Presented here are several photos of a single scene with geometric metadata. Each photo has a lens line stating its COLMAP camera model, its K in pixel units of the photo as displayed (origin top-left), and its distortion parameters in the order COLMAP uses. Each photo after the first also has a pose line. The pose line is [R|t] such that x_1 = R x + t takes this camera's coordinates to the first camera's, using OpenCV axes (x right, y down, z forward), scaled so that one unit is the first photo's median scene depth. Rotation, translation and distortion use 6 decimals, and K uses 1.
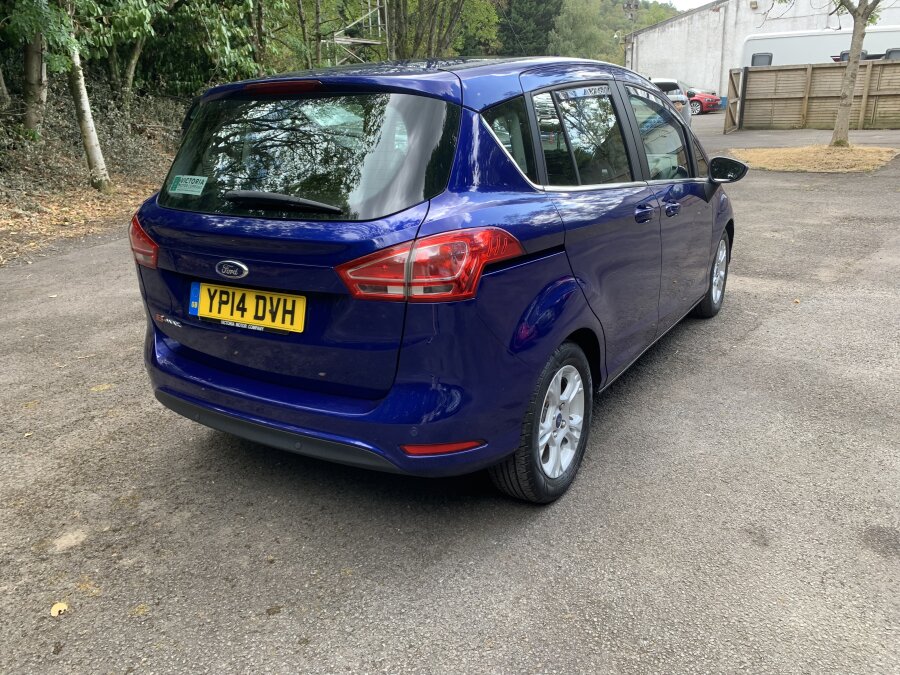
lens RADIAL K [[701.2, 0, 458.1], [0, 701.2, 339.6], [0, 0, 1]] dist [0.020039, -0.015485]
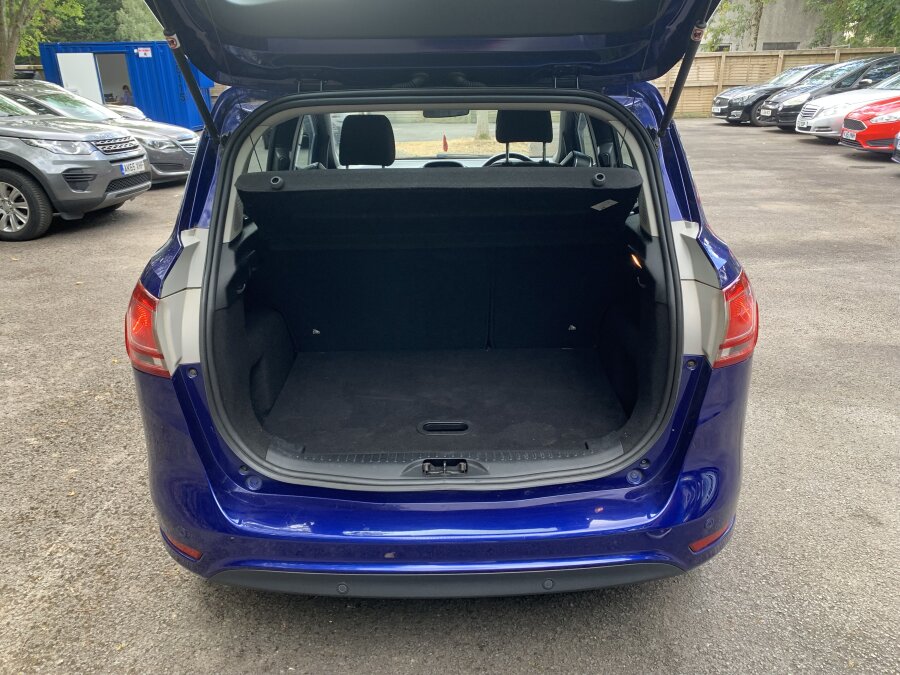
lens RADIAL K [[701.2, 0, 458.1], [0, 701.2, 339.6], [0, 0, 1]] dist [0.020039, -0.015485]
pose [[0.843943, -0.163361, 0.510954, -0.601563], [0.156823, 0.986025, 0.056225, -0.148002], [-0.512998, 0.032678, 0.857767, 0.381054]]
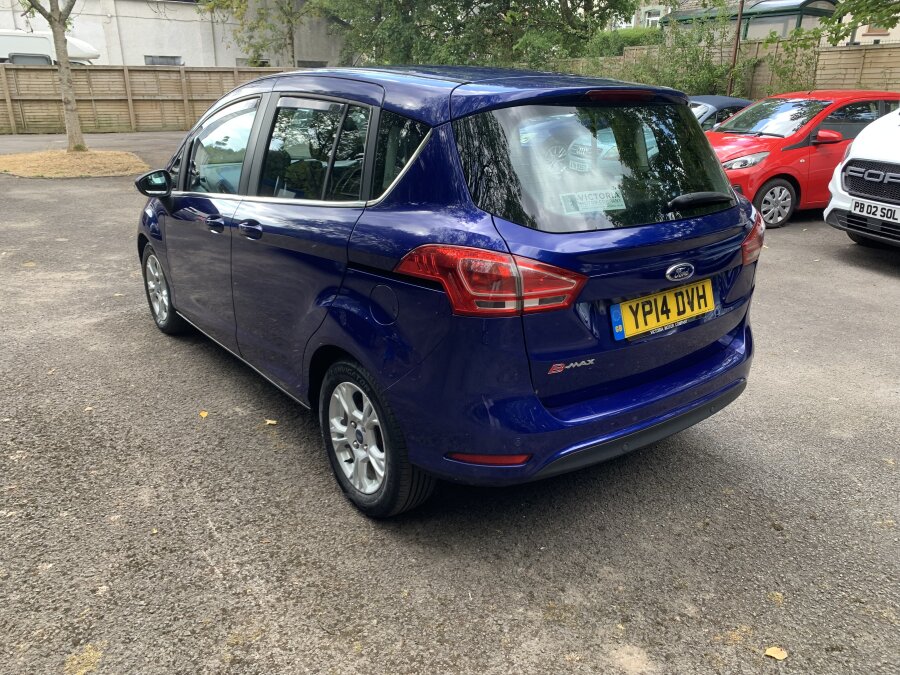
lens RADIAL K [[701.2, 0, 458.1], [0, 701.2, 339.6], [0, 0, 1]] dist [0.020039, -0.015485]
pose [[0.345339, -0.273668, 0.897690, -1.301791], [0.278534, 0.943326, 0.180429, -0.265716], [-0.896192, 0.187728, 0.401993, 0.838809]]
